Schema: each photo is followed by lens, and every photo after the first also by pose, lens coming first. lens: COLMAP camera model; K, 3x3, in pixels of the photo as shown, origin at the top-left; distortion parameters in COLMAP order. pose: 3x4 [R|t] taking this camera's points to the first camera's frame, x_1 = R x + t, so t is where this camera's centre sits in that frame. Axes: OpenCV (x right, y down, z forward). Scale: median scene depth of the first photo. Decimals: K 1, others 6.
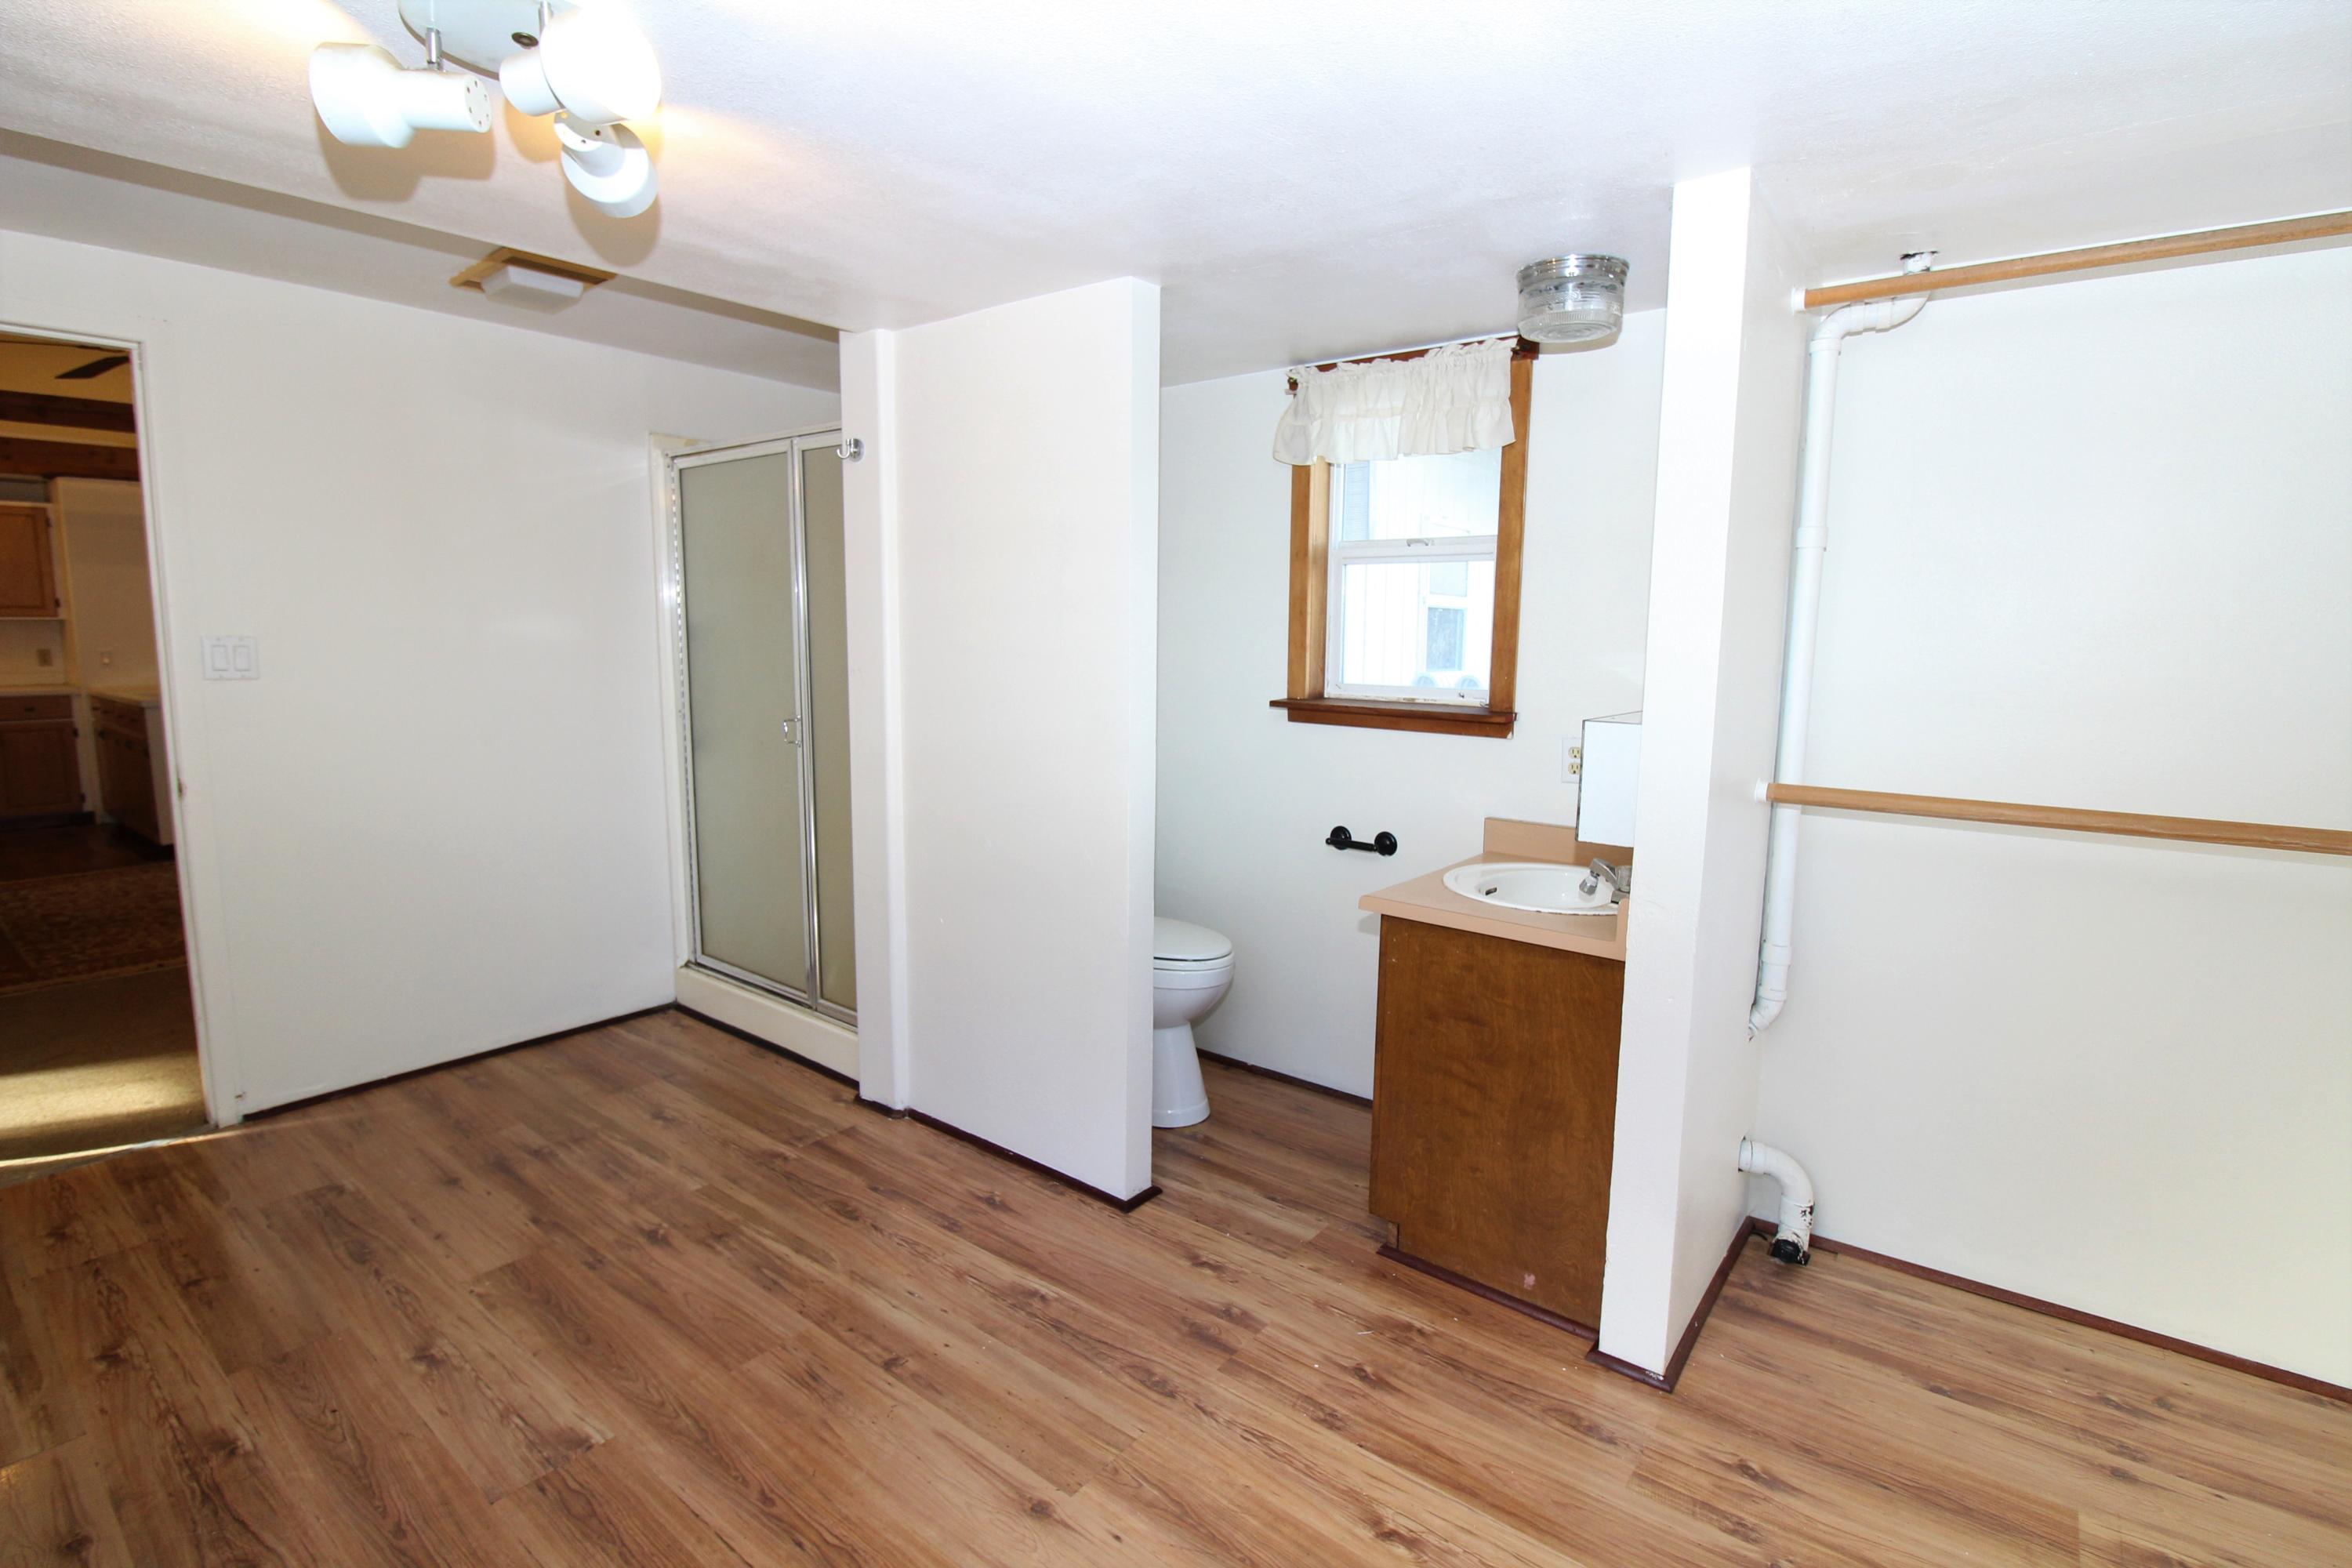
lens RADIAL K [[1094.4, 0, 1182.2], [0, 1094.4, 774.9], [0, 0, 1]] dist [-0.004379, -0.000789]
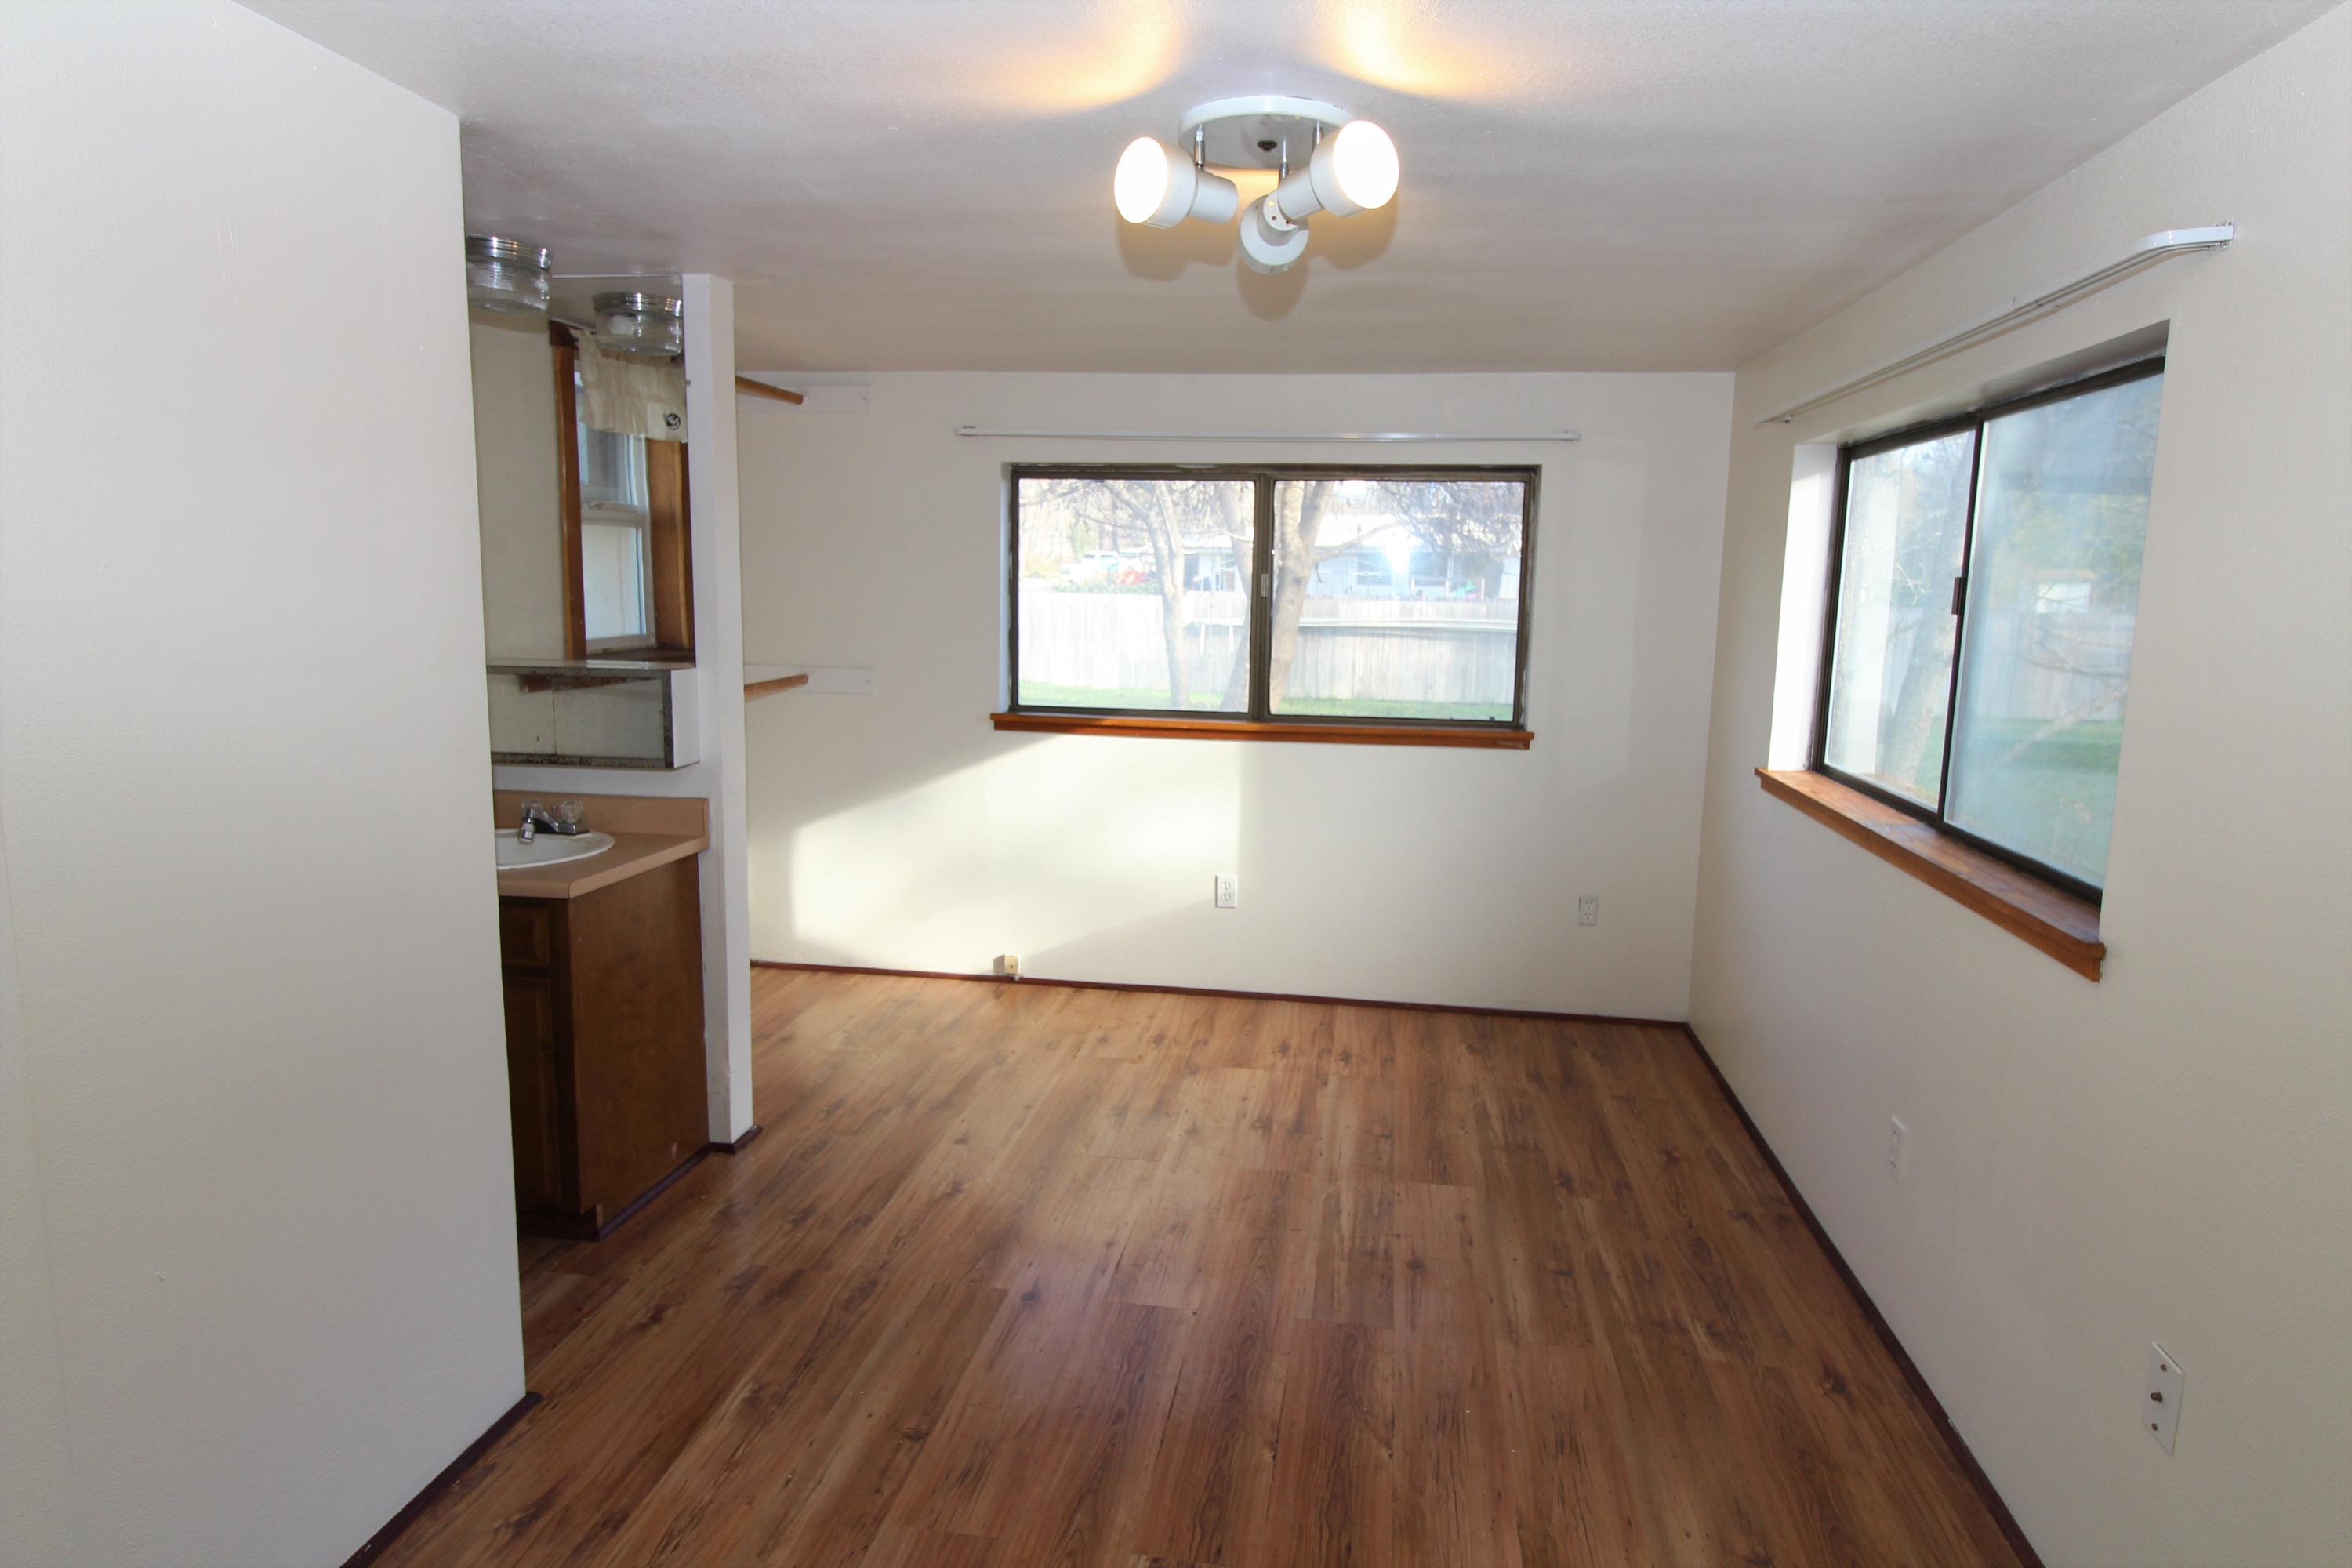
lens RADIAL K [[1411.3, 0, 1177.3], [0, 1411.3, 785.9], [0, 0, 1]] dist [0.002917, 0.000354]
pose [[-0.487827, -0.145264, 0.860769, -1.327810], [0.100673, 0.970116, 0.220773, -0.220805], [-0.867115, 0.194355, -0.458625, 1.276265]]
